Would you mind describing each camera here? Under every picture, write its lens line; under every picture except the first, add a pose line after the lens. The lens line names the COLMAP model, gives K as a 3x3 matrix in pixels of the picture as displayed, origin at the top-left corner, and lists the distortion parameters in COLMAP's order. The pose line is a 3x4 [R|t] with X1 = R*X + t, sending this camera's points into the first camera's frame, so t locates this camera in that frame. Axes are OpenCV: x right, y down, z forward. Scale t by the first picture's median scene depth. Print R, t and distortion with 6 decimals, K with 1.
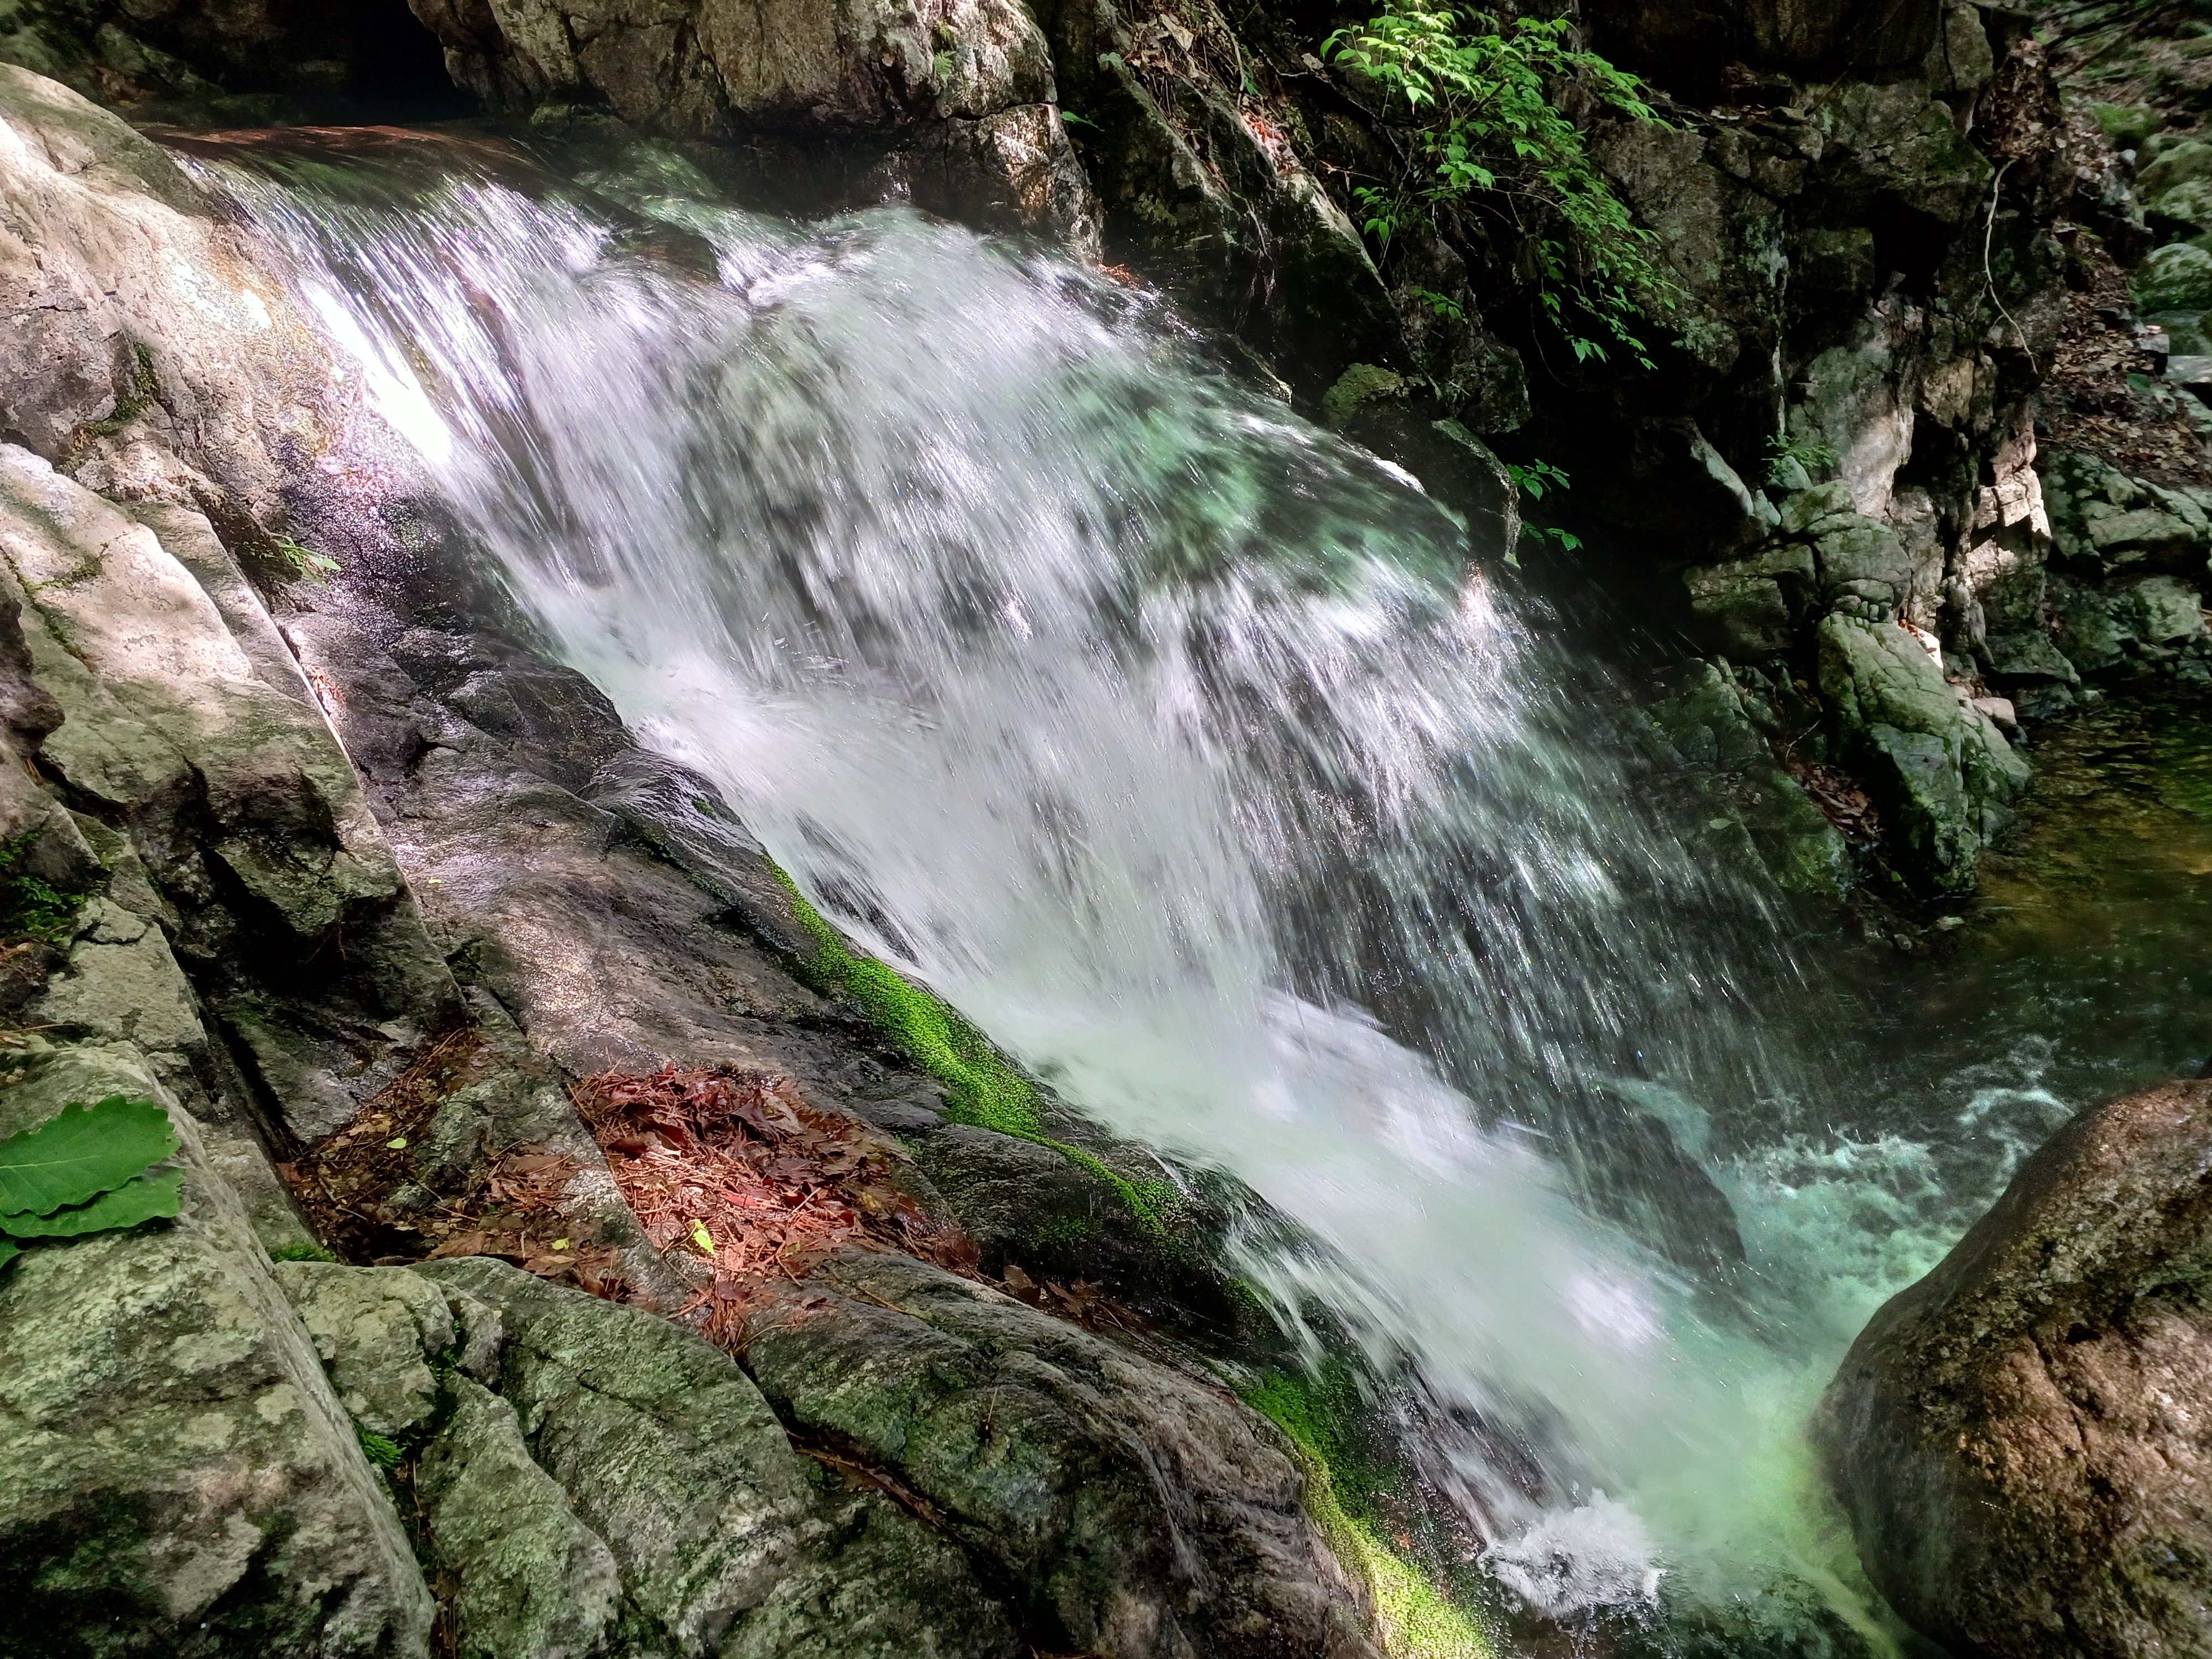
lens RADIAL K [[1536.7, 0, 1106.8], [0, 1536.7, 828.4], [0, 0, 1]] dist [-0.000266, 0.000297]
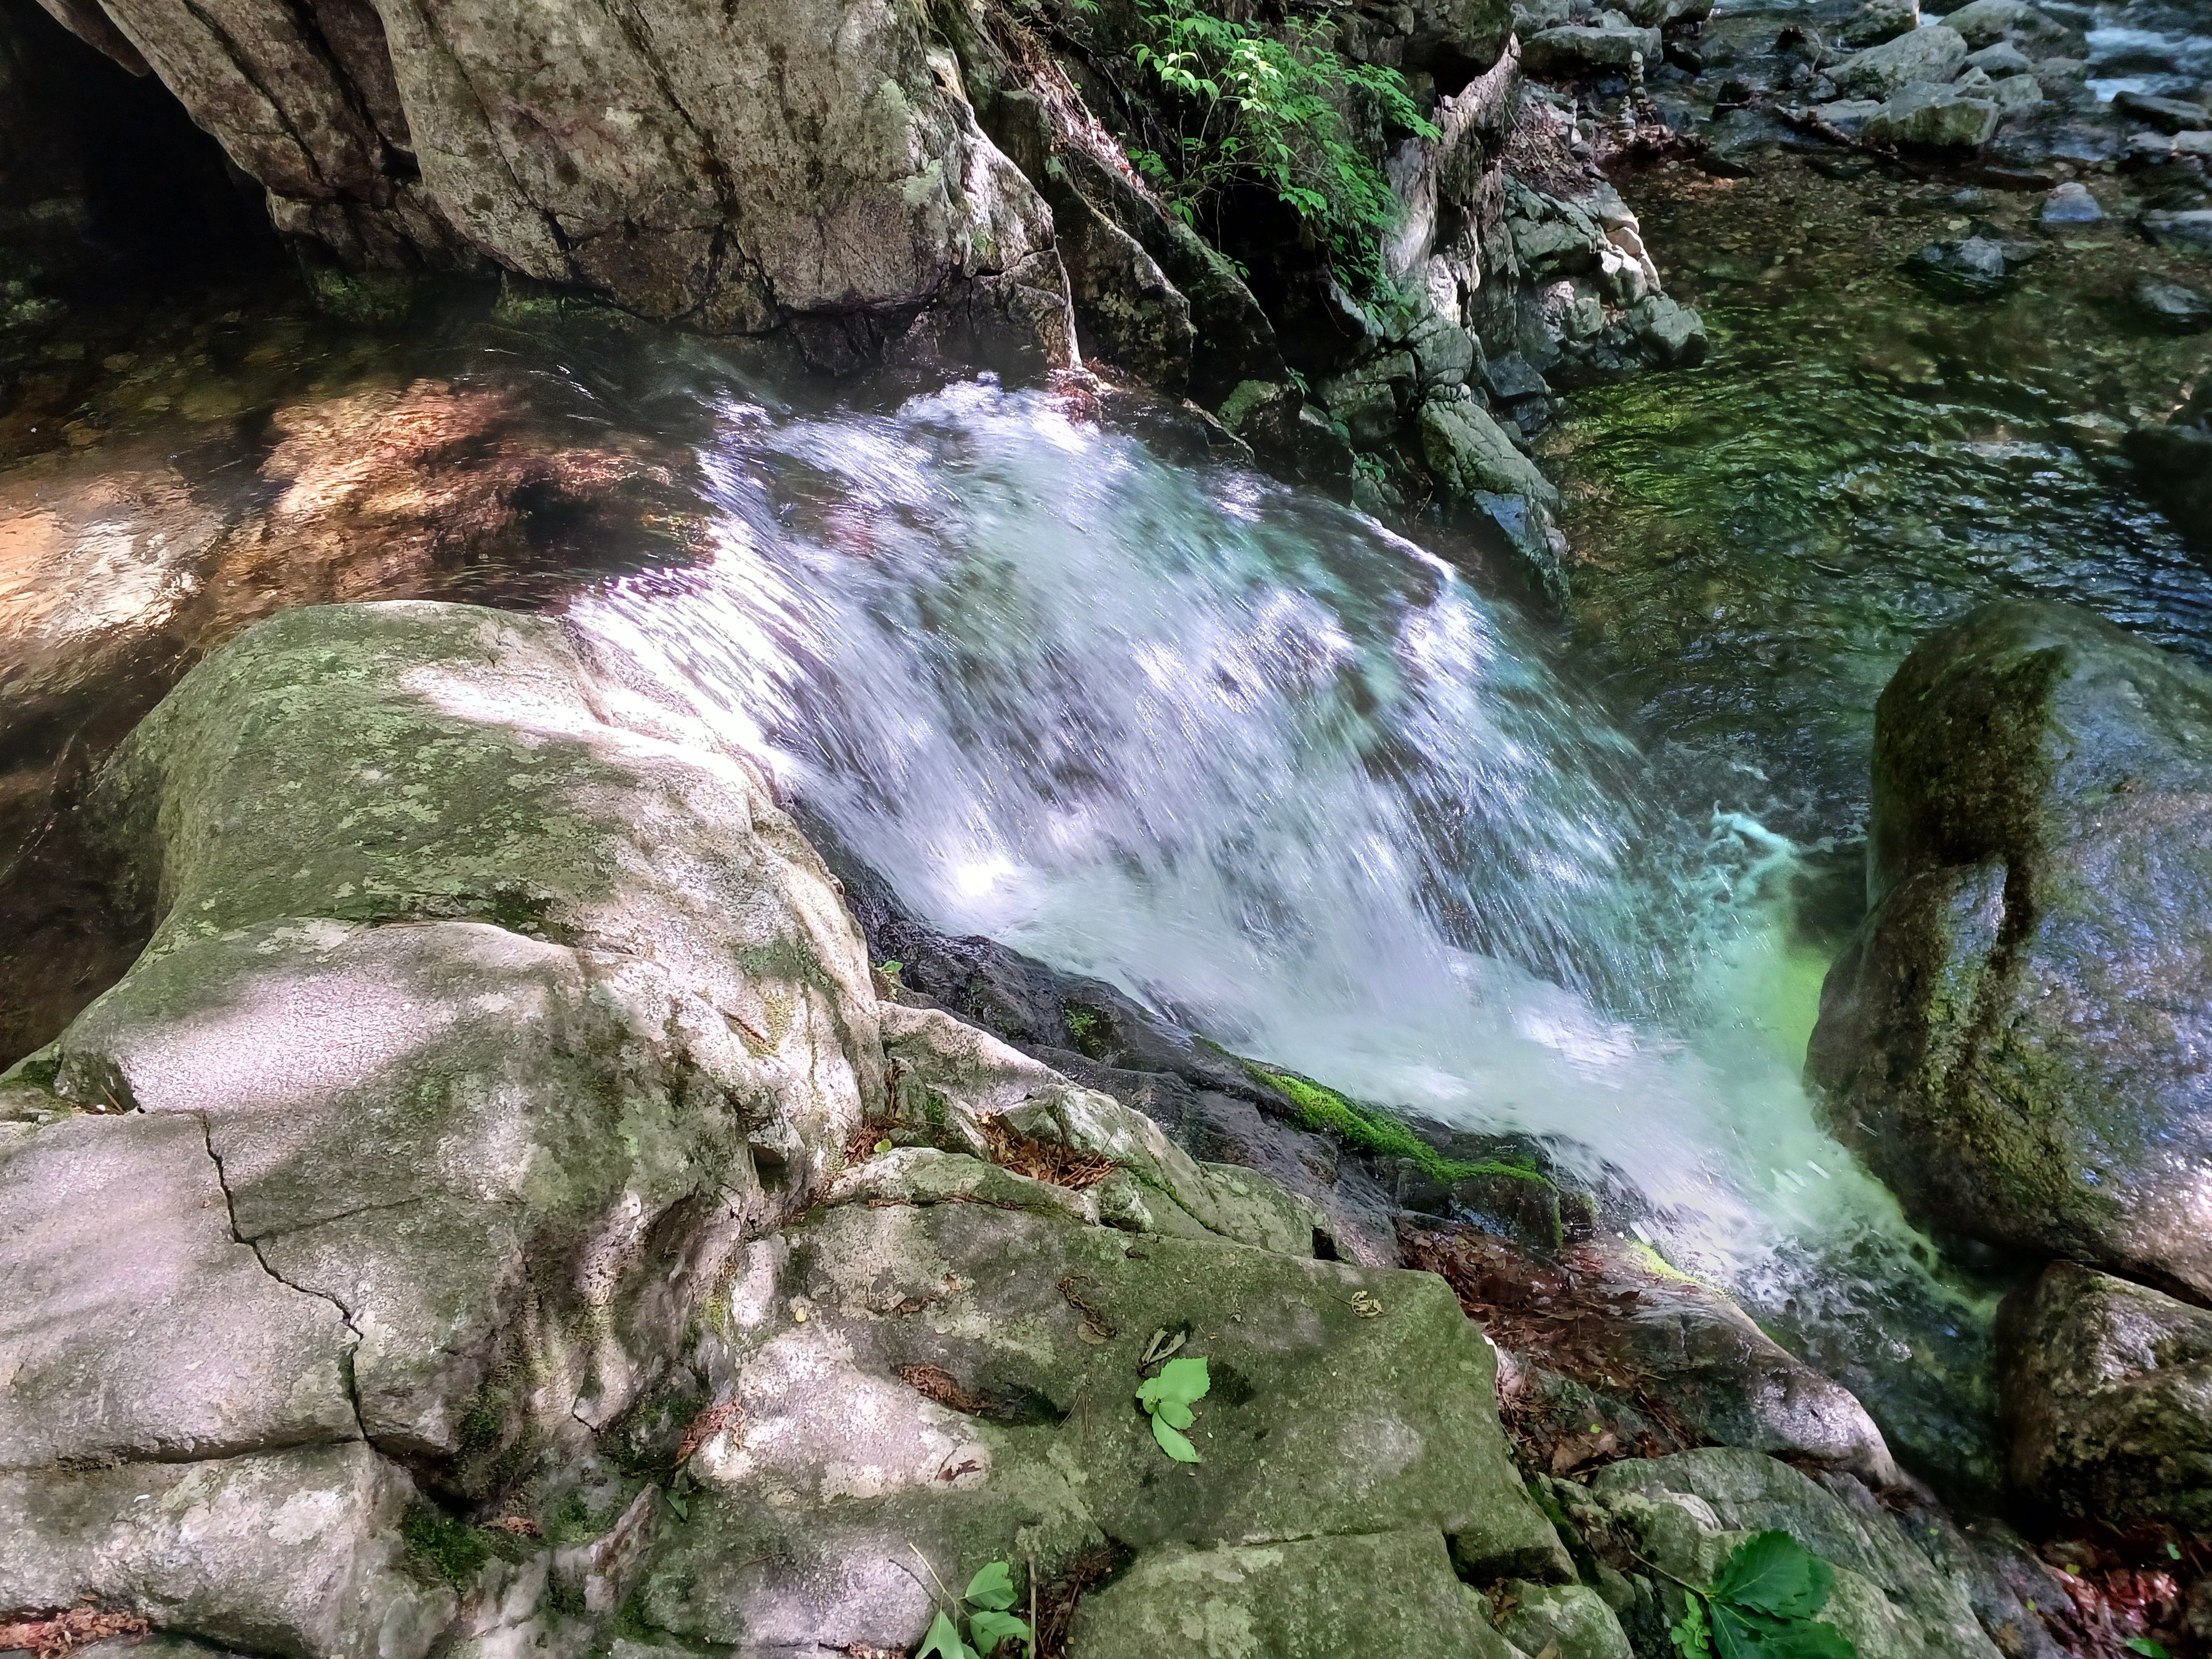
lens RADIAL K [[1536.7, 0, 1106.6], [0, 1536.7, 830.9], [0, 0, 1]] dist [-0.000266, 0.000297]
pose [[0.870023, -0.306867, 0.385866, -0.341810], [0.186120, 0.929194, 0.319308, -0.267340], [-0.456530, -0.205988, 0.865534, -0.022220]]
